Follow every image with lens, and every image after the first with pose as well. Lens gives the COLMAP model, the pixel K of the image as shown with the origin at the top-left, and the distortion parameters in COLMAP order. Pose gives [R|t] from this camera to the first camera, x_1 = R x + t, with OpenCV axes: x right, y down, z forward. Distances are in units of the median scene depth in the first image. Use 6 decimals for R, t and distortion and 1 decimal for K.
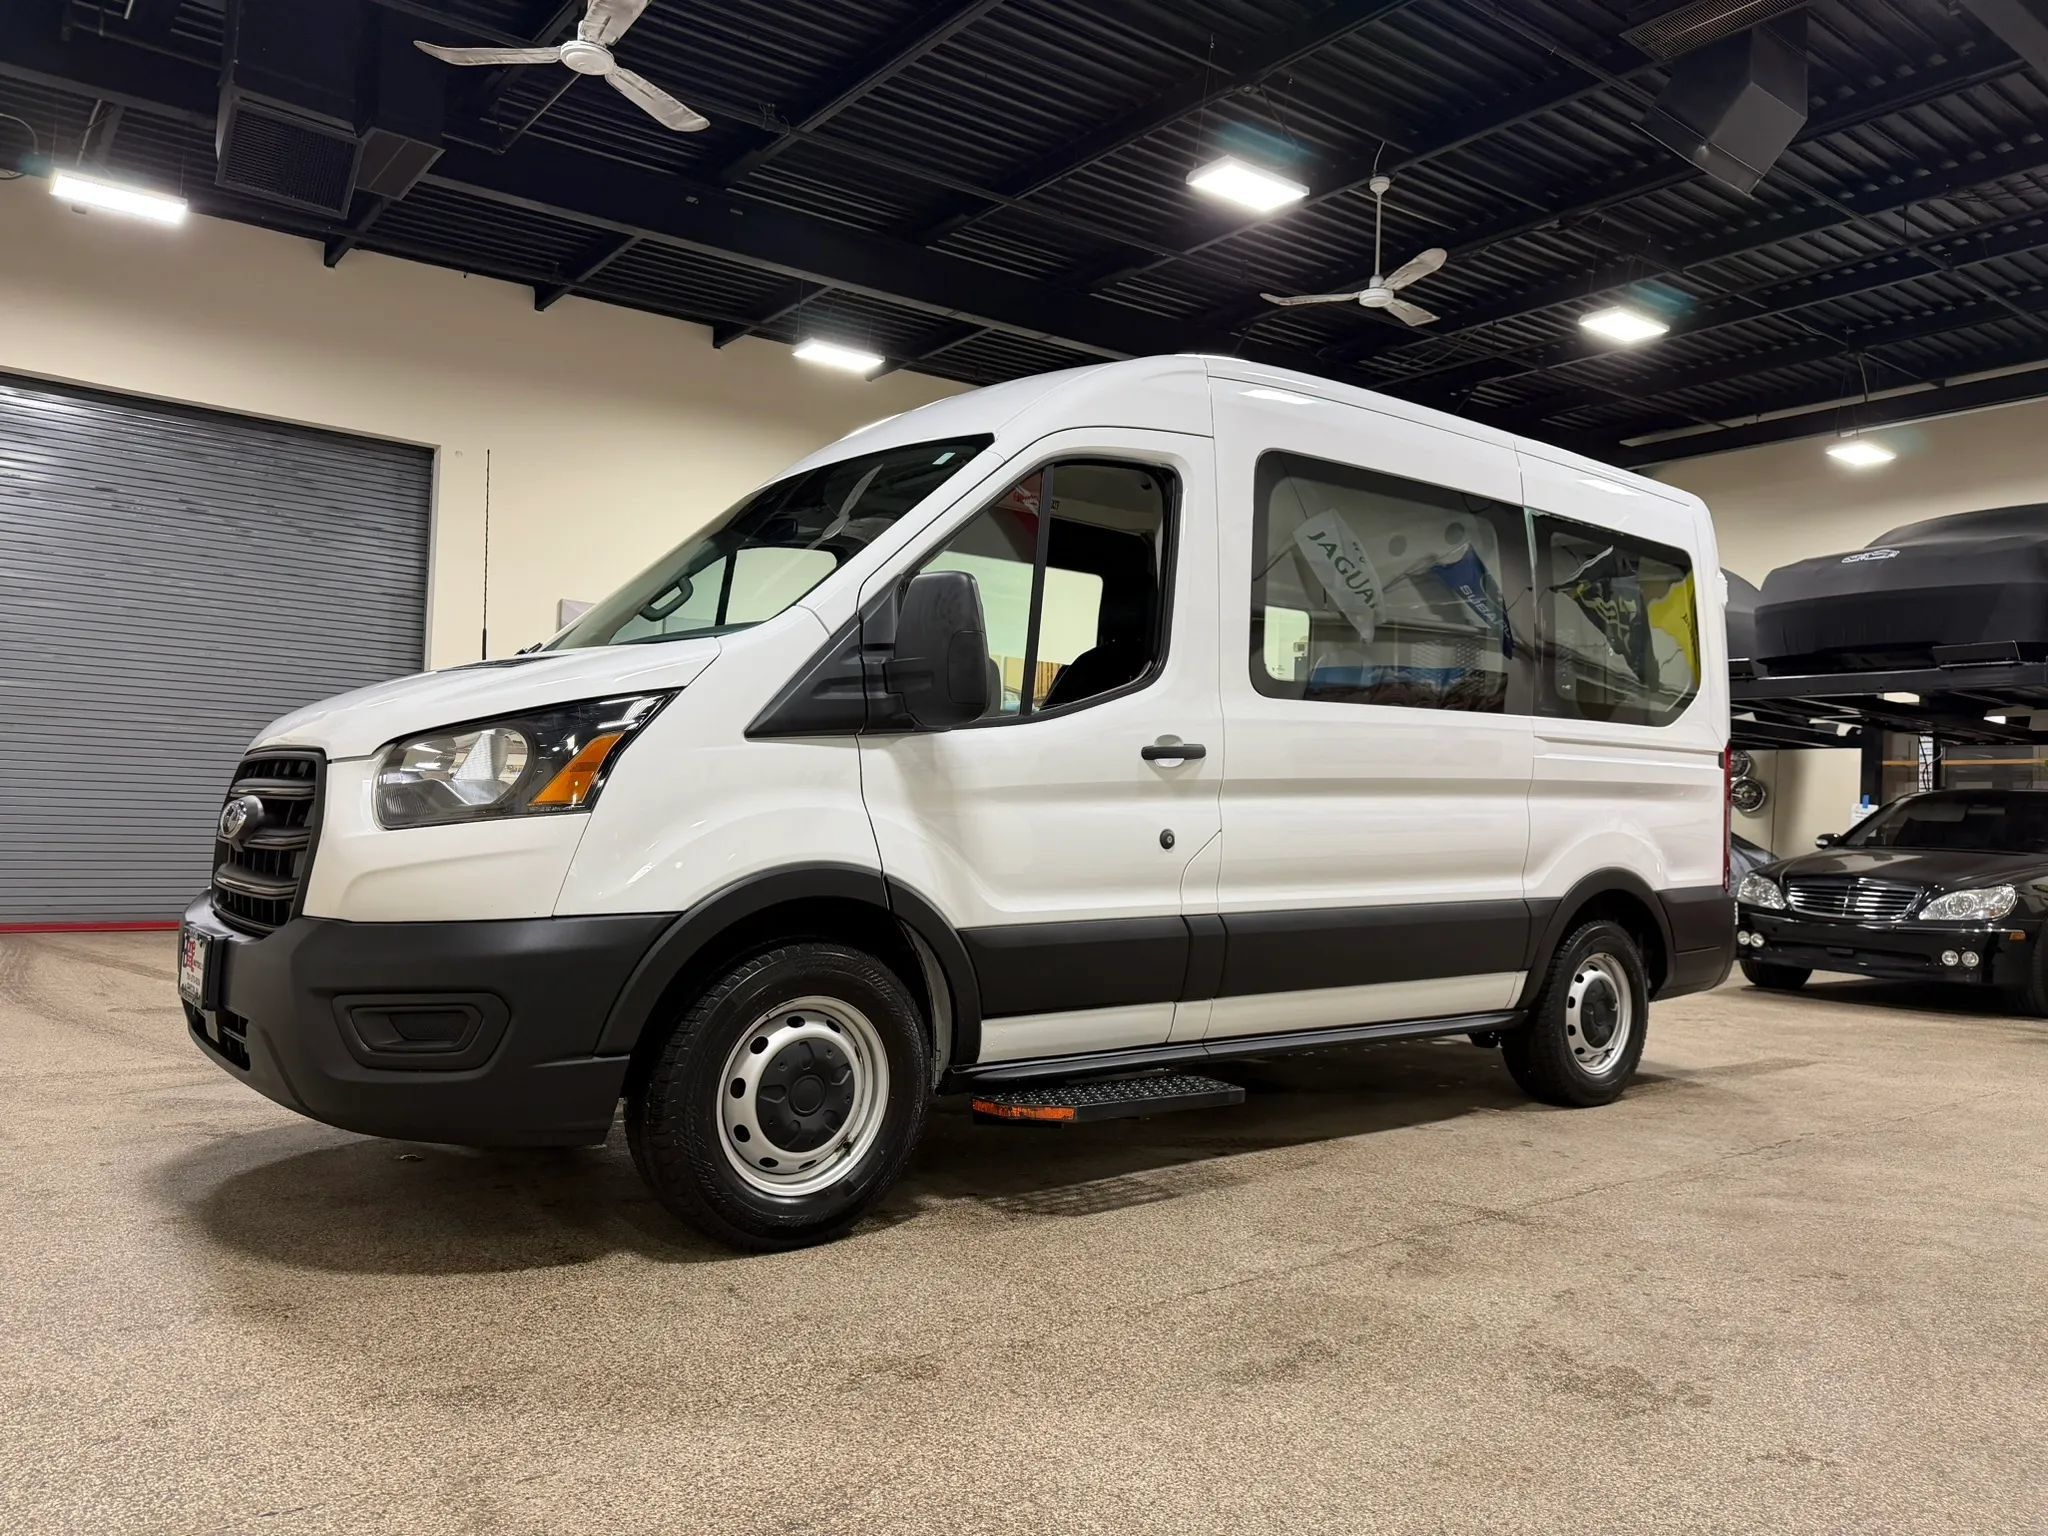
lens RADIAL K [[1455.1, 0, 1029.3], [0, 1455.1, 774.1], [0, 0, 1]] dist [0.017228, -0.026497]
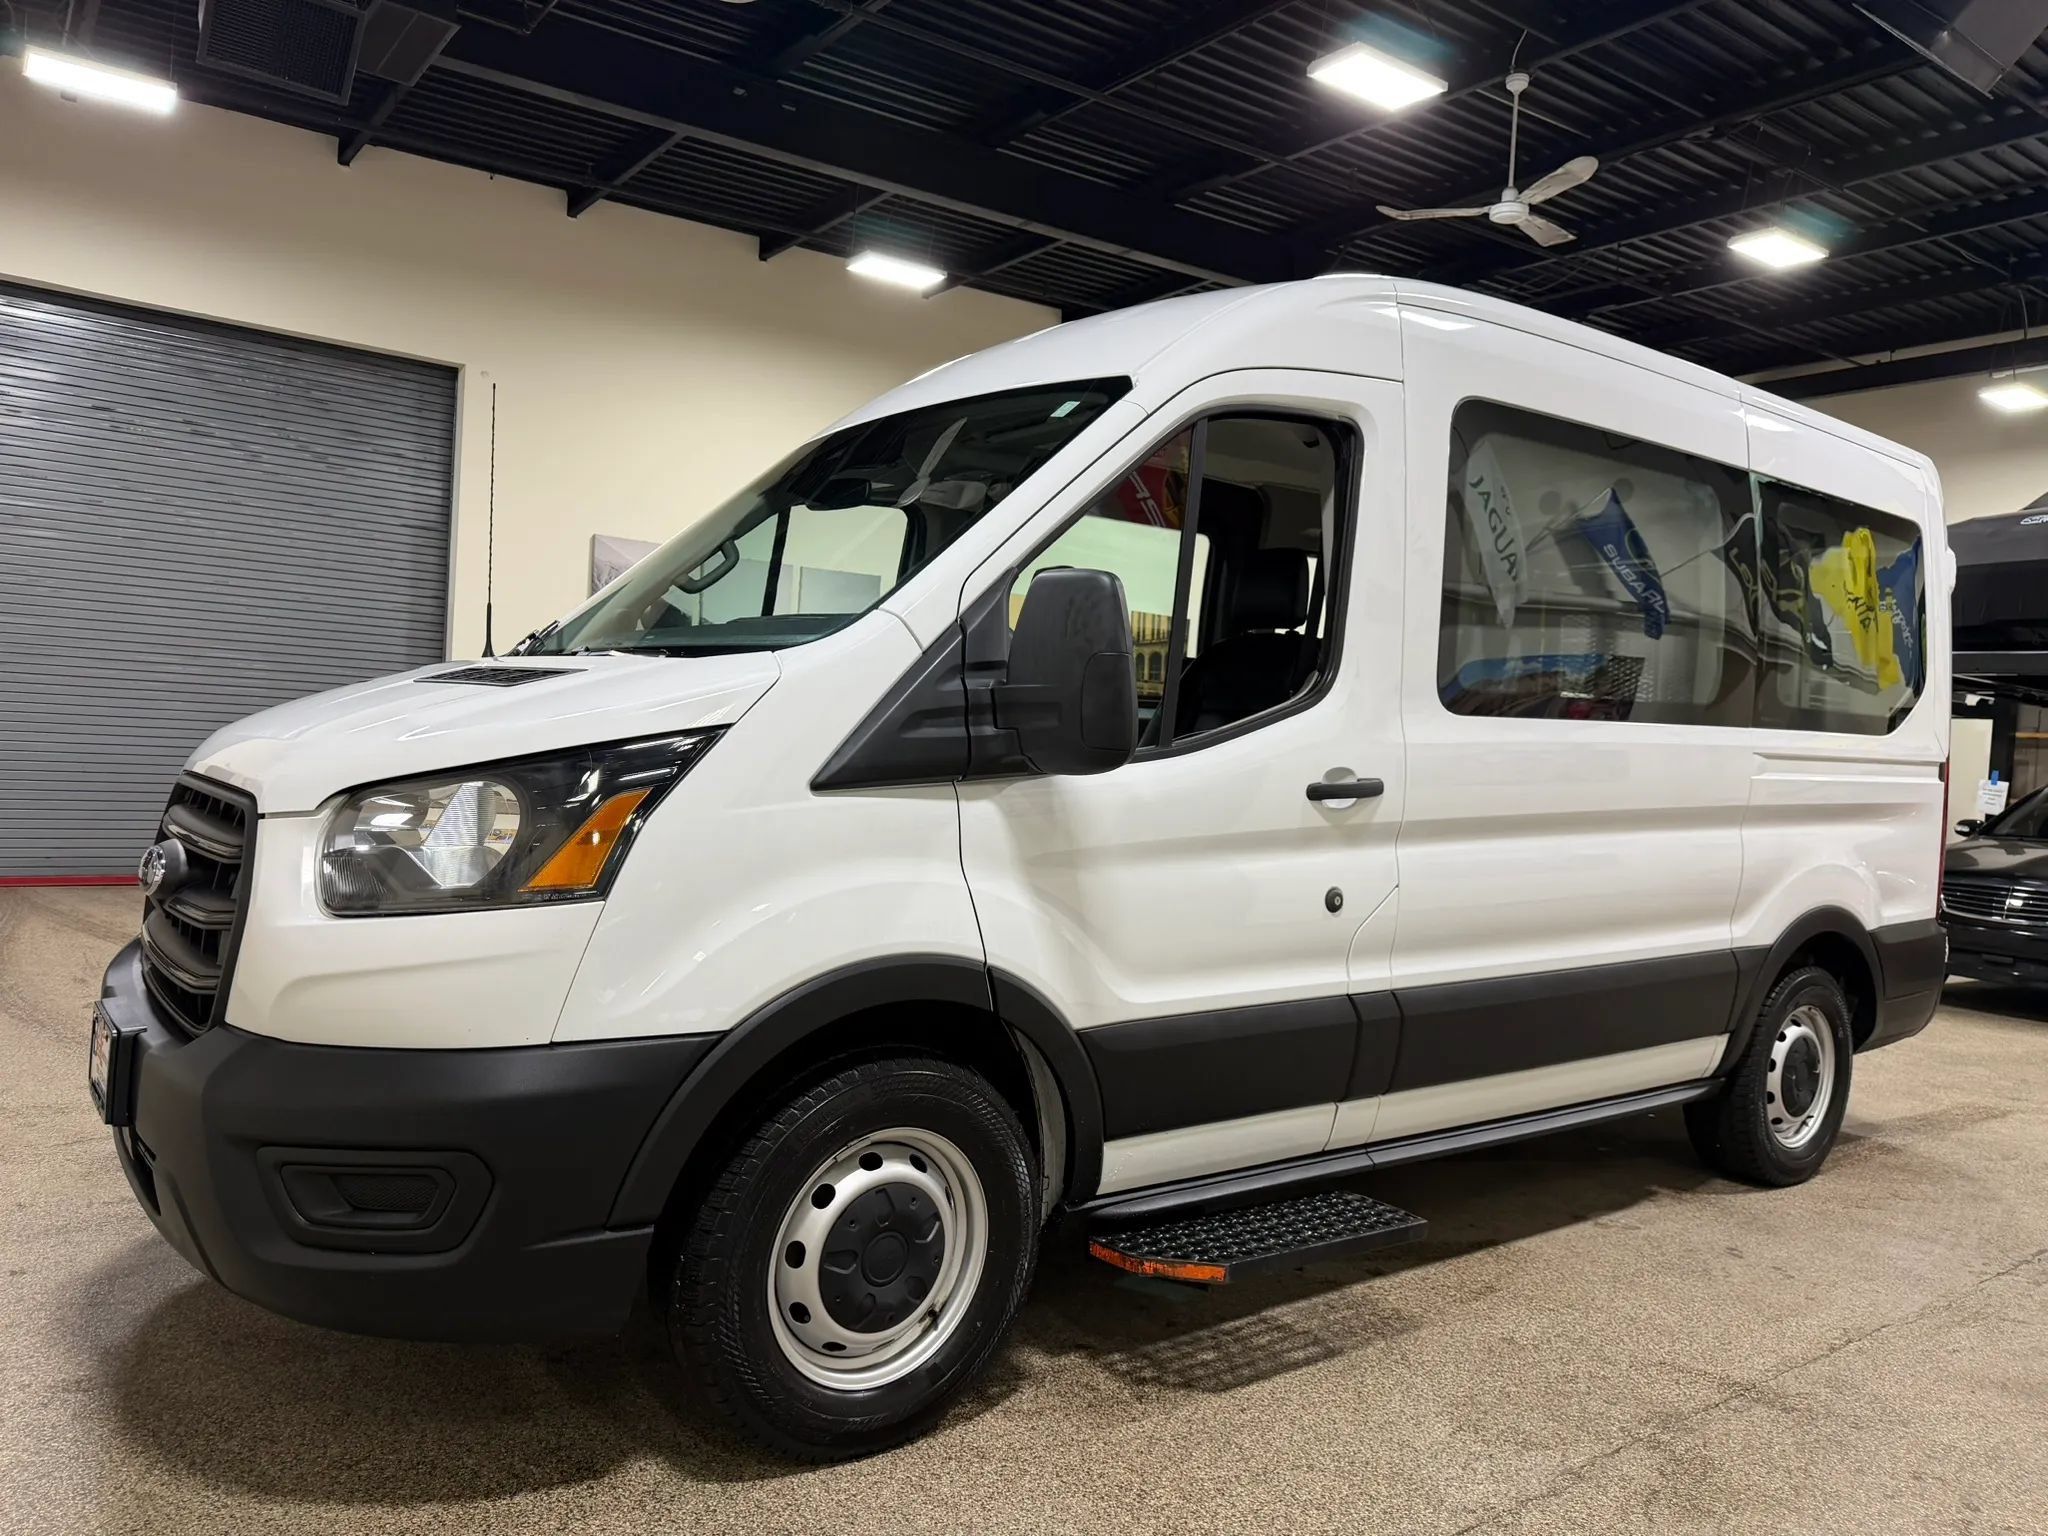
lens RADIAL K [[1455.1, 0, 1026.9], [0, 1455.1, 778.4], [0, 0, 1]] dist [0.017228, -0.026497]
pose [[0.999425, 0.022335, -0.025500, -0.049688], [-0.020918, 0.998292, 0.054554, -0.056809], [0.026675, -0.053989, 0.998185, 0.194412]]
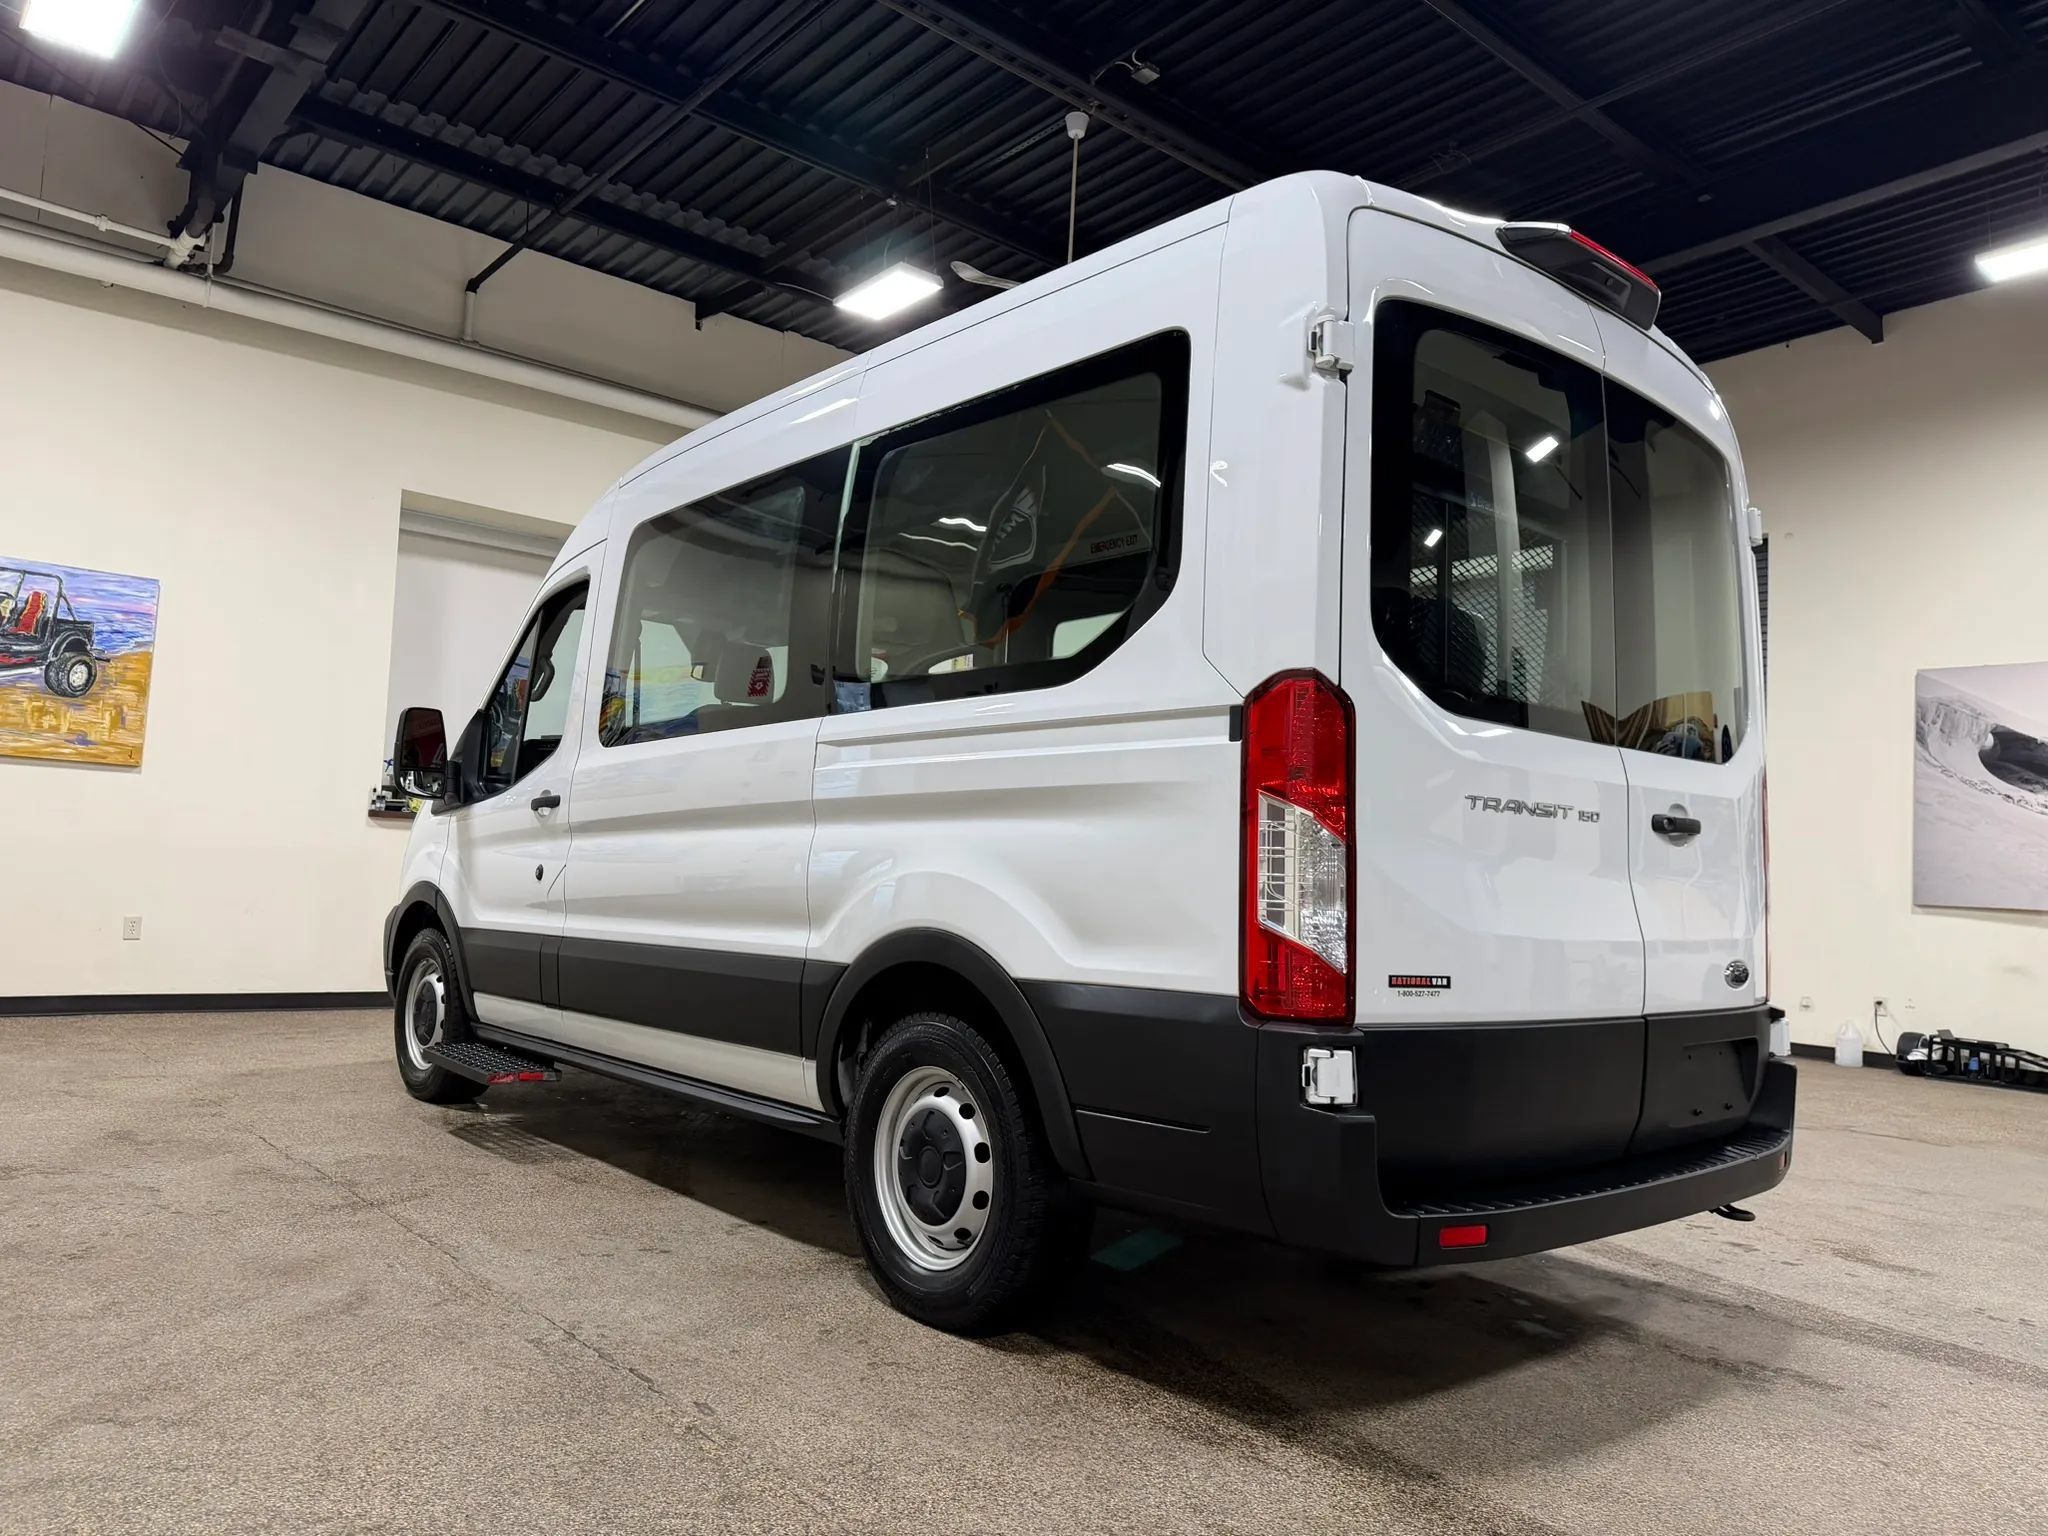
lens RADIAL K [[1455.1, 0, 1011.8], [0, 1455.1, 762.4], [0, 0, 1]] dist [0.017228, -0.026497]
pose [[0.034987, -0.107490, -0.993590, 1.291903], [-0.014015, 0.994049, -0.108033, 0.075644], [0.999289, 0.017705, 0.033272, 1.275647]]
